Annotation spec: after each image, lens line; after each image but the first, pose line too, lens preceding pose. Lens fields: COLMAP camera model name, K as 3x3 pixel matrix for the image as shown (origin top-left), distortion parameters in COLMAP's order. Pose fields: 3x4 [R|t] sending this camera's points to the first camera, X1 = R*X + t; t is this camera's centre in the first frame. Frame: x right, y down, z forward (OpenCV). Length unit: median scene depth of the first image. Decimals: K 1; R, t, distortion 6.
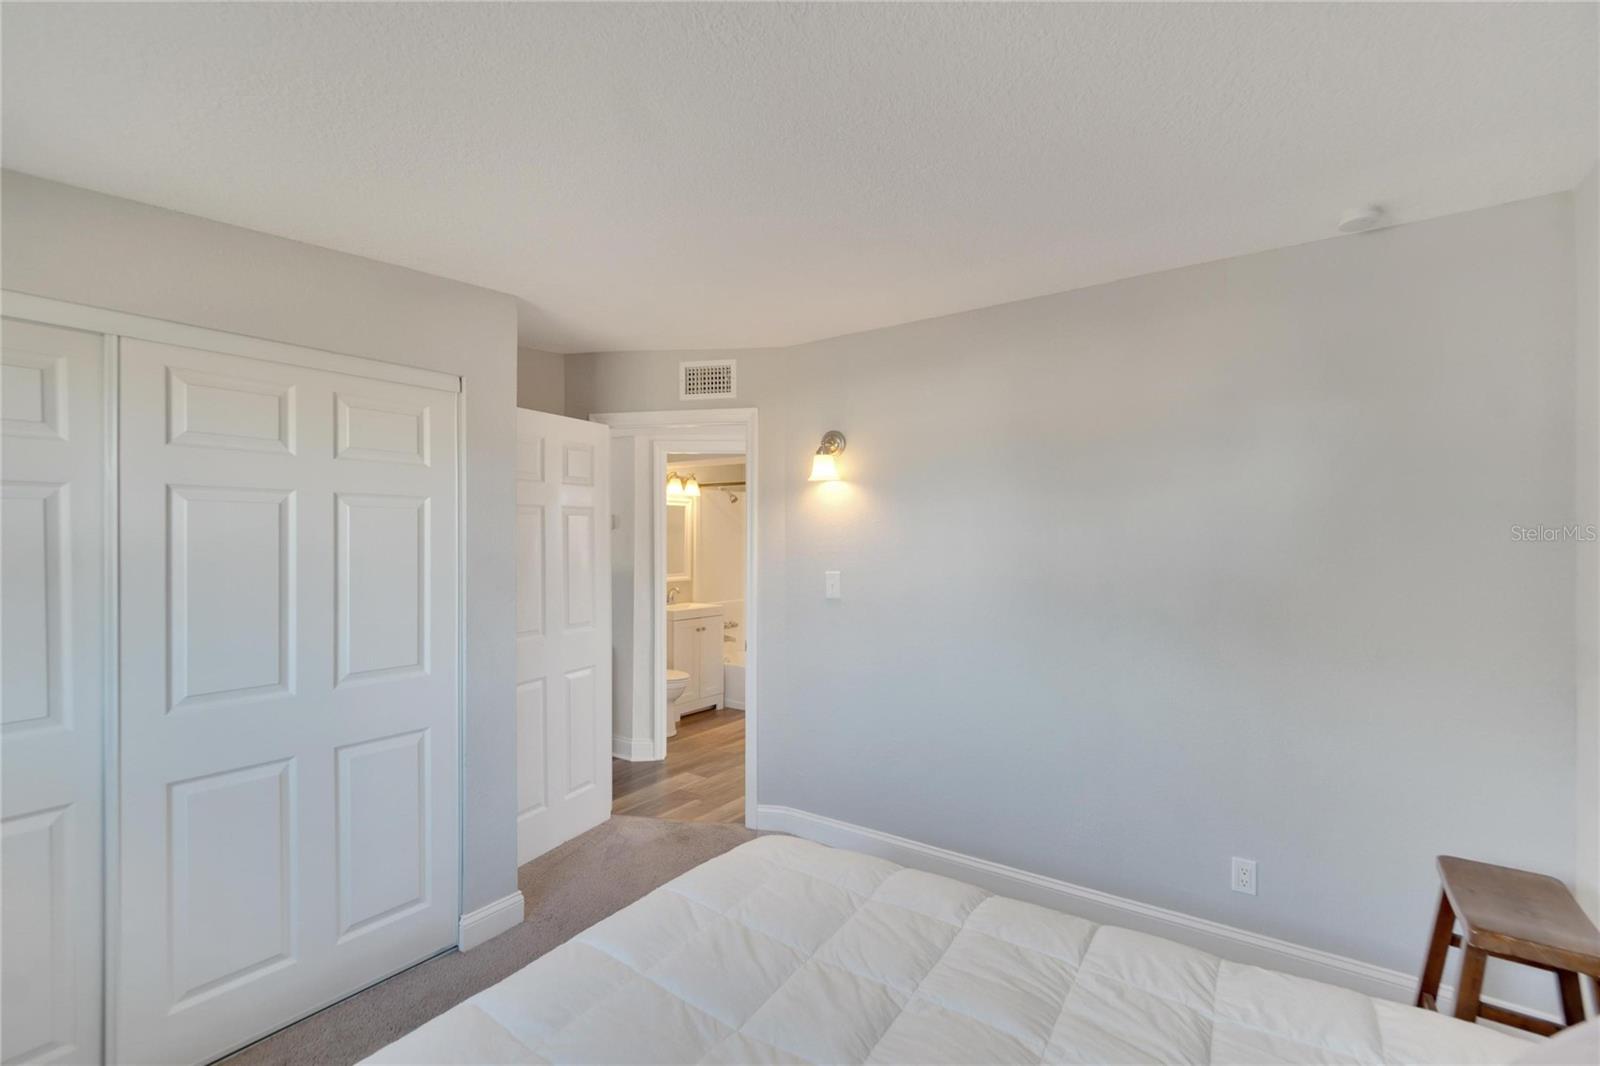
lens RADIAL K [[711.5, 0, 792.8], [0, 711.5, 533.1], [0, 0, 1]] dist [-0.002693, -0.000209]
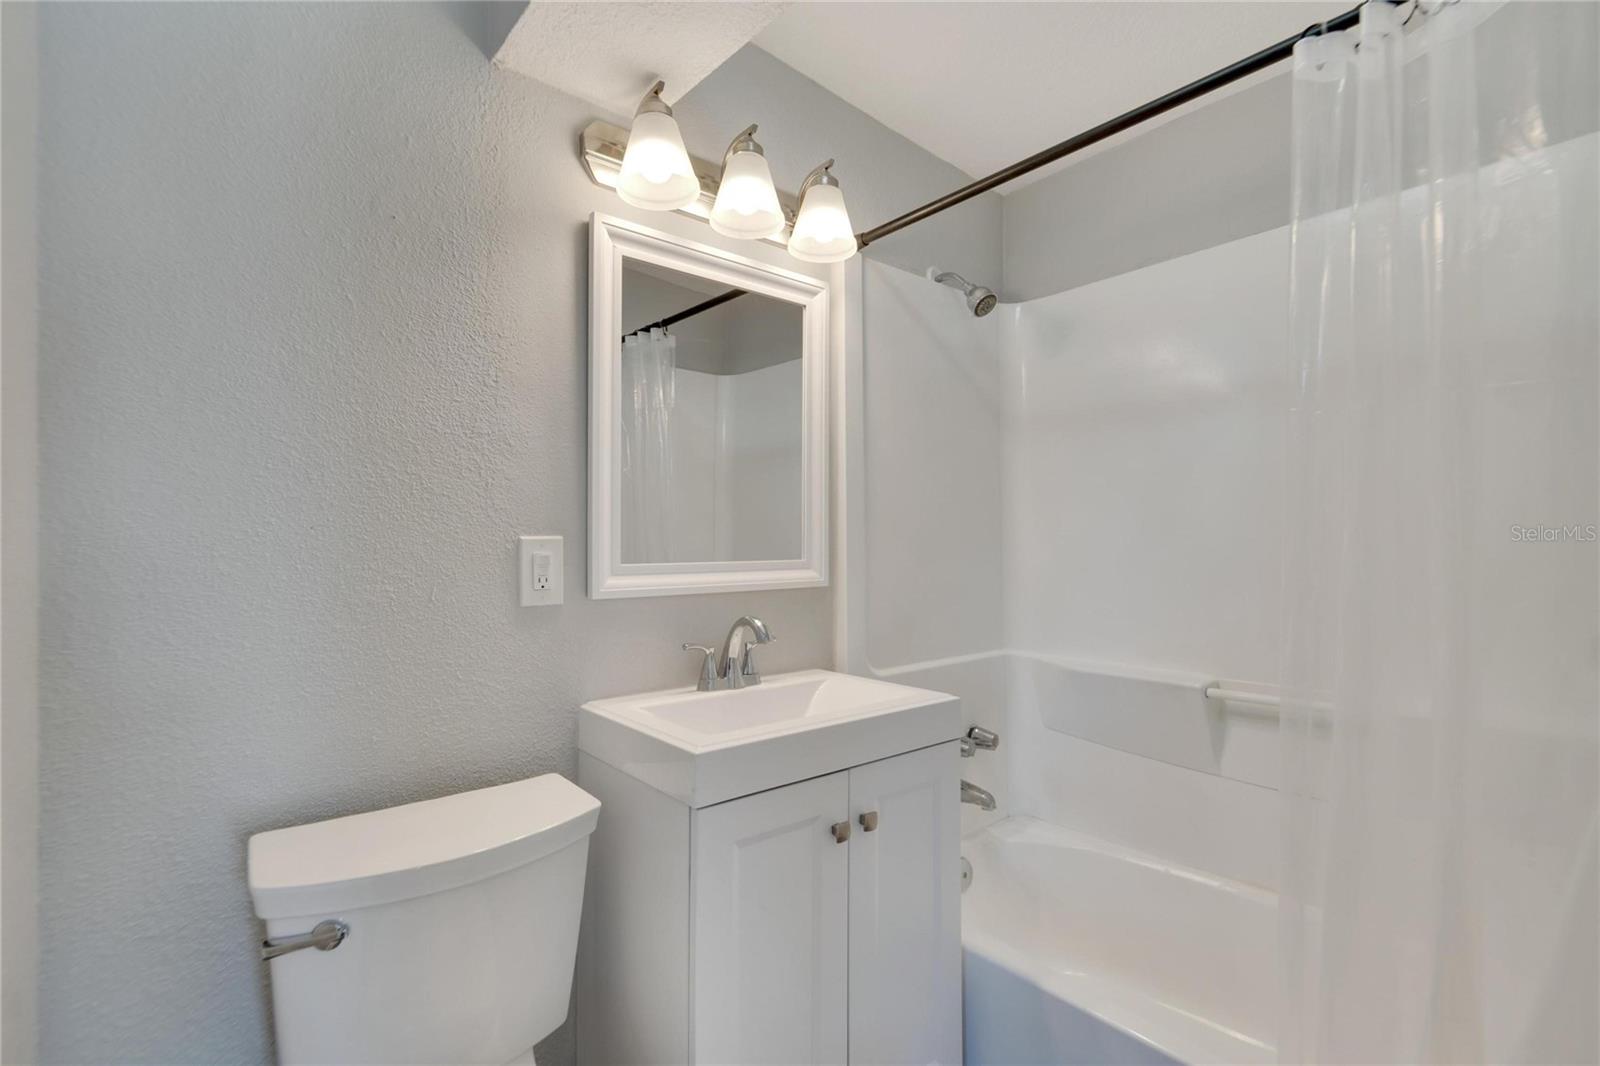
lens RADIAL K [[711.5, 0, 792.8], [0, 711.5, 533.1], [0, 0, 1]] dist [-0.002693, -0.000209]
pose [[0.962262, -0.008901, -0.271980, -0.082834], [0.006376, 0.999928, -0.010165, 0.049303], [0.272051, 0.008047, 0.962249, 0.739906]]
